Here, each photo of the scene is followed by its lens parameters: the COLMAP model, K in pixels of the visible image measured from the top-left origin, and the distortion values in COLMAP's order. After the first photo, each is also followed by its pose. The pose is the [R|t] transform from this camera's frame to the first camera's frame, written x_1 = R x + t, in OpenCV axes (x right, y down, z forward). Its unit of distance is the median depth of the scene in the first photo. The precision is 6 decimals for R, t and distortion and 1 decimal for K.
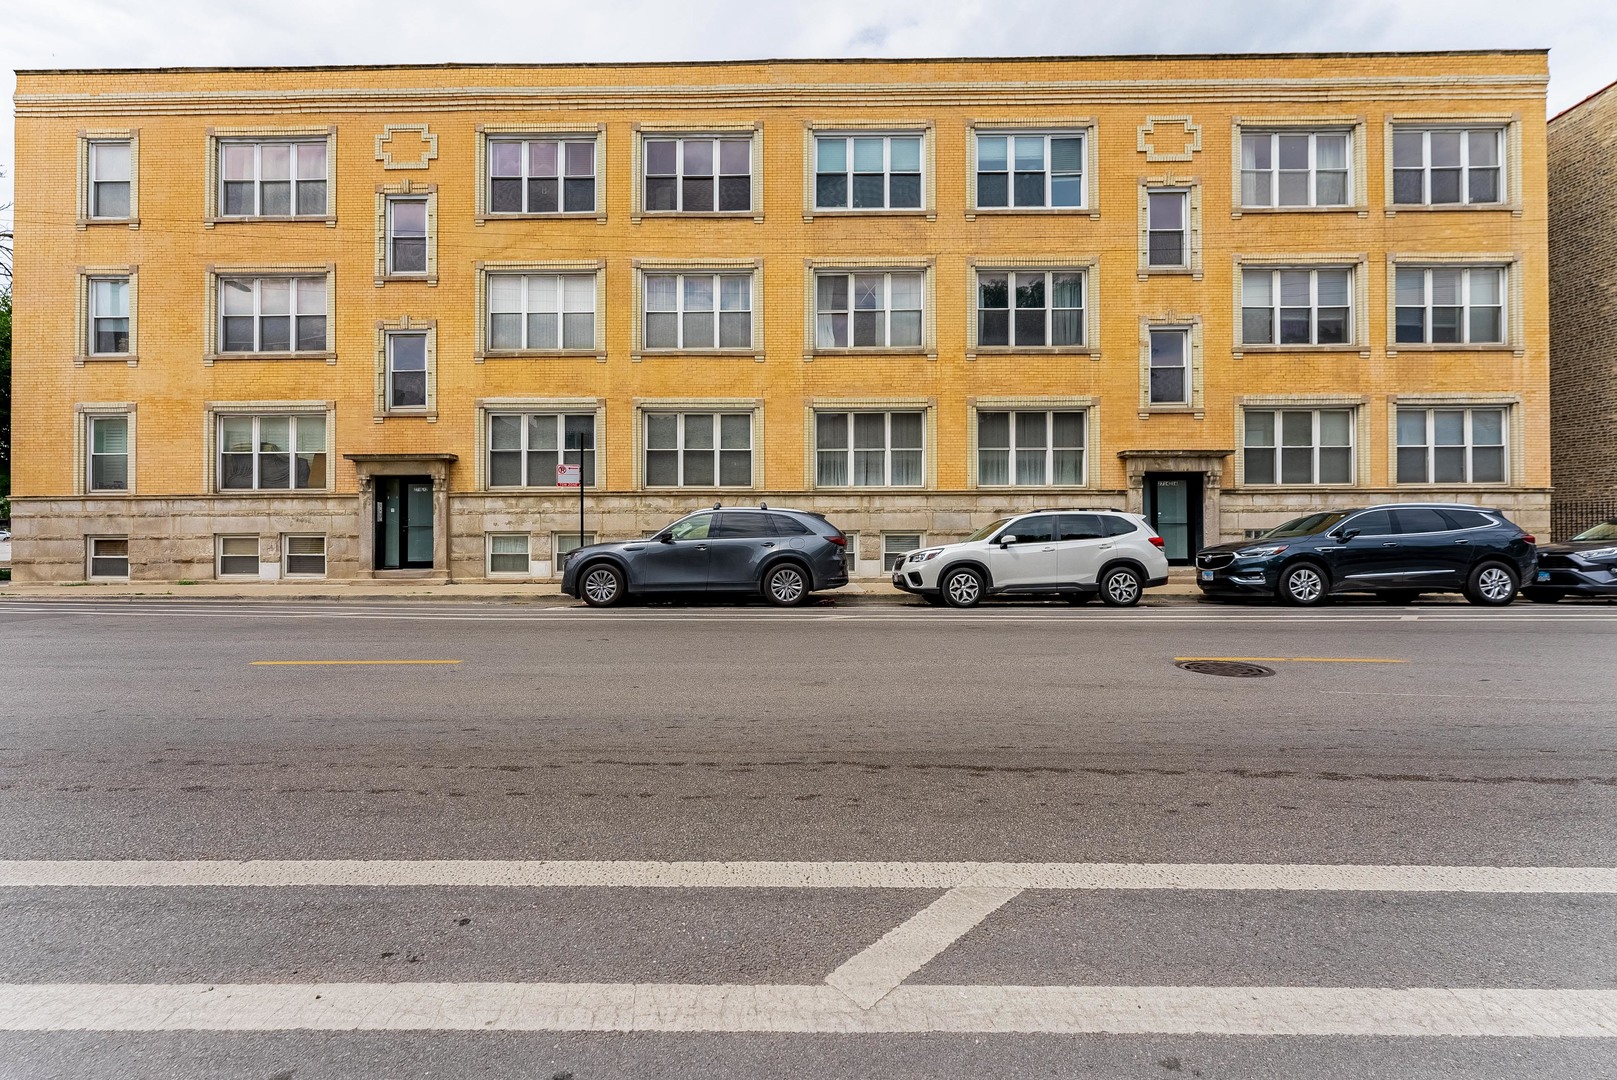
lens RADIAL K [[687.6, 0, 813.2], [0, 687.6, 519.2], [0, 0, 1]] dist [0.002301, -0.000367]
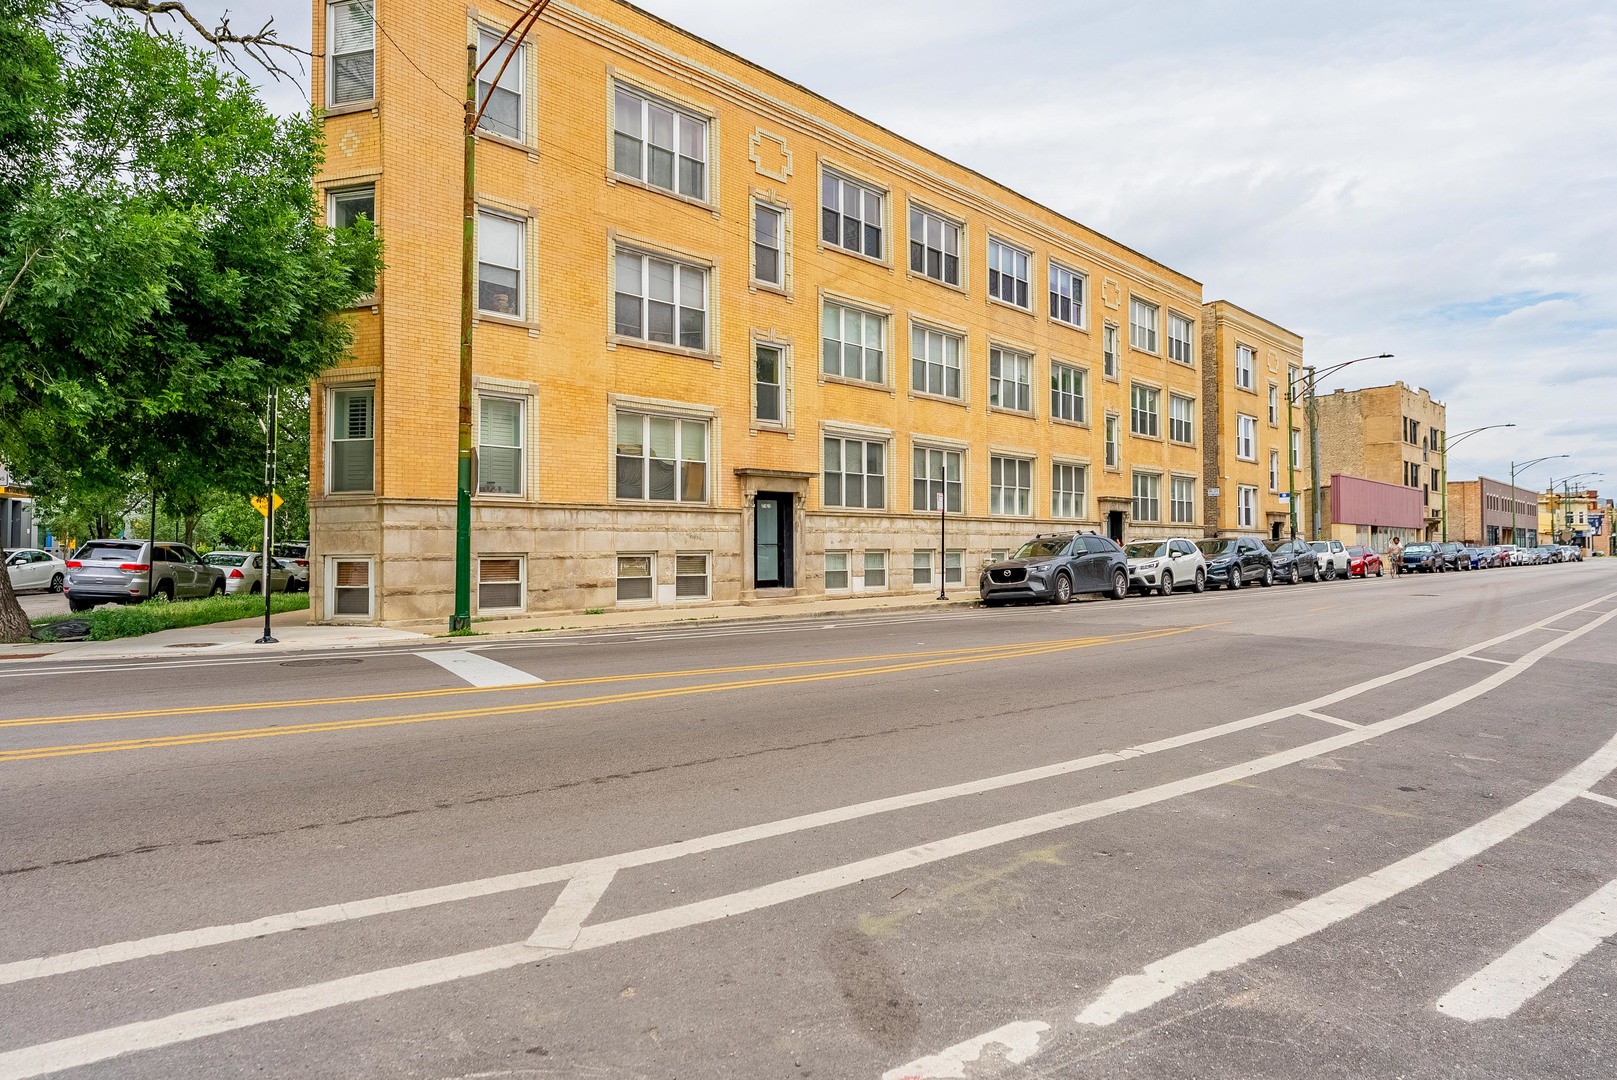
lens RADIAL K [[992.2, 0, 804.0], [0, 992.2, 507.6], [0, 0, 1]] dist [0.014534, 0.002727]
pose [[0.675742, 0.032721, 0.736412, -1.574248], [-0.011869, 0.999368, -0.033514, 0.005235], [-0.737043, 0.013906, 0.675703, 0.018690]]
